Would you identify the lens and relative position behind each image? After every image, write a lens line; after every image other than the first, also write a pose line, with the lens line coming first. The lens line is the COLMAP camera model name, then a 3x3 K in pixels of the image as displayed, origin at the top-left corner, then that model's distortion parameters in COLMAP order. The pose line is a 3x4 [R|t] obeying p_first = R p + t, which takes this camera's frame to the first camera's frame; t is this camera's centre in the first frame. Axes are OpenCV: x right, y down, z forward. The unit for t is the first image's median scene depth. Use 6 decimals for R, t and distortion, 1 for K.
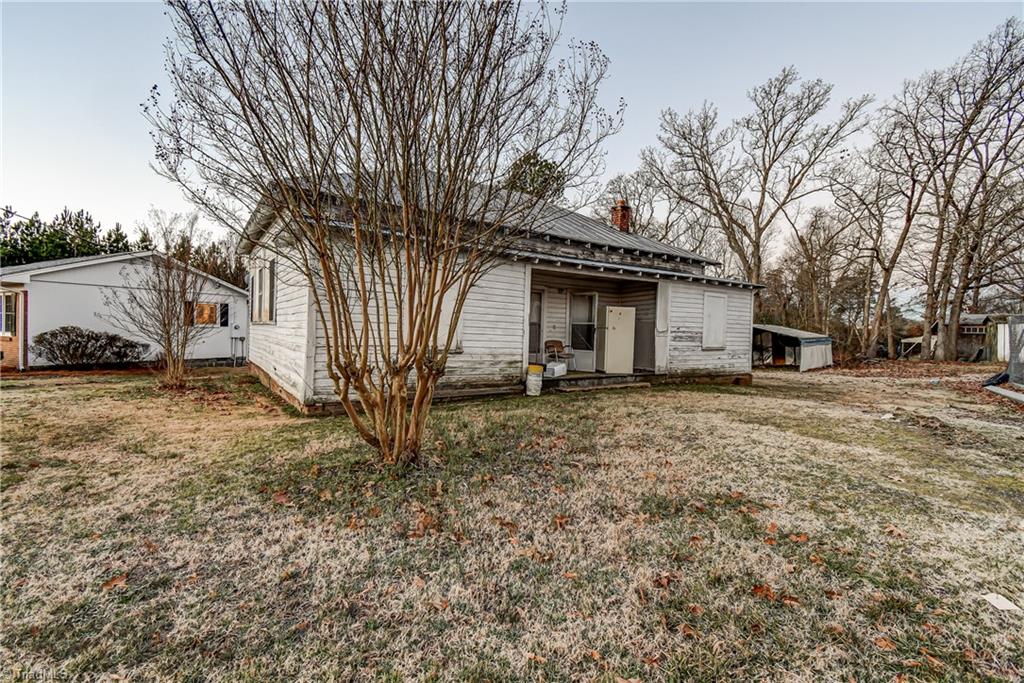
lens RADIAL K [[457.9, 0, 511.8], [0, 457.9, 338.3], [0, 0, 1]] dist [0.033473, -0.026140]
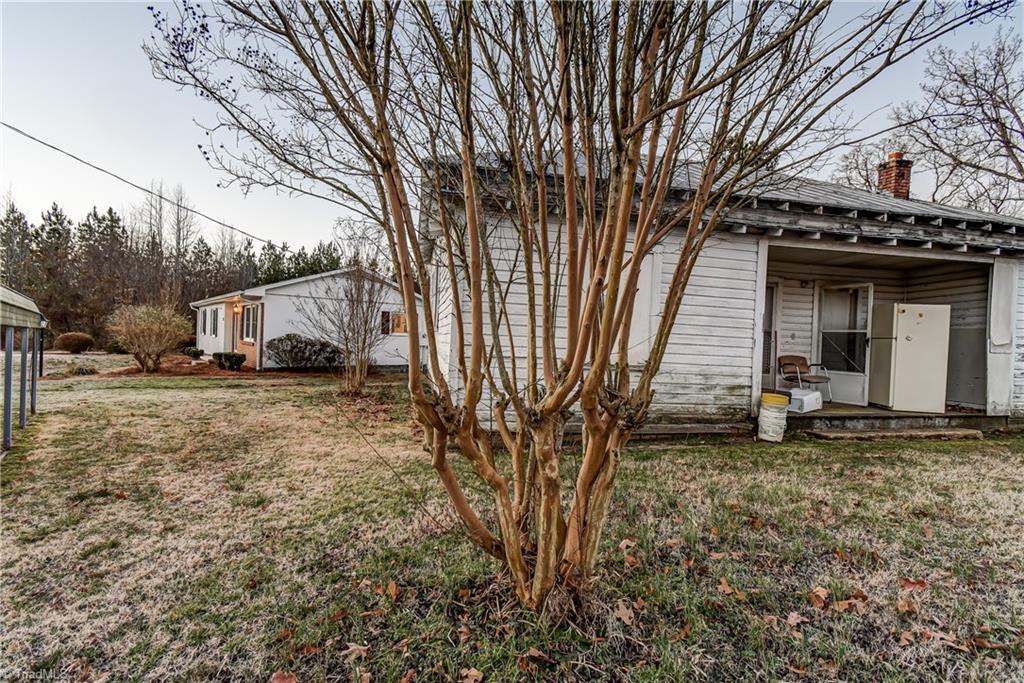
lens RADIAL K [[457.9, 0, 511.8], [0, 457.9, 338.3], [0, 0, 1]] dist [0.033473, -0.026140]
pose [[0.925993, 0.008522, -0.377444, -0.041753], [-0.018220, 0.999589, -0.022132, 0.001415], [0.377100, 0.027371, 0.925768, 0.225989]]
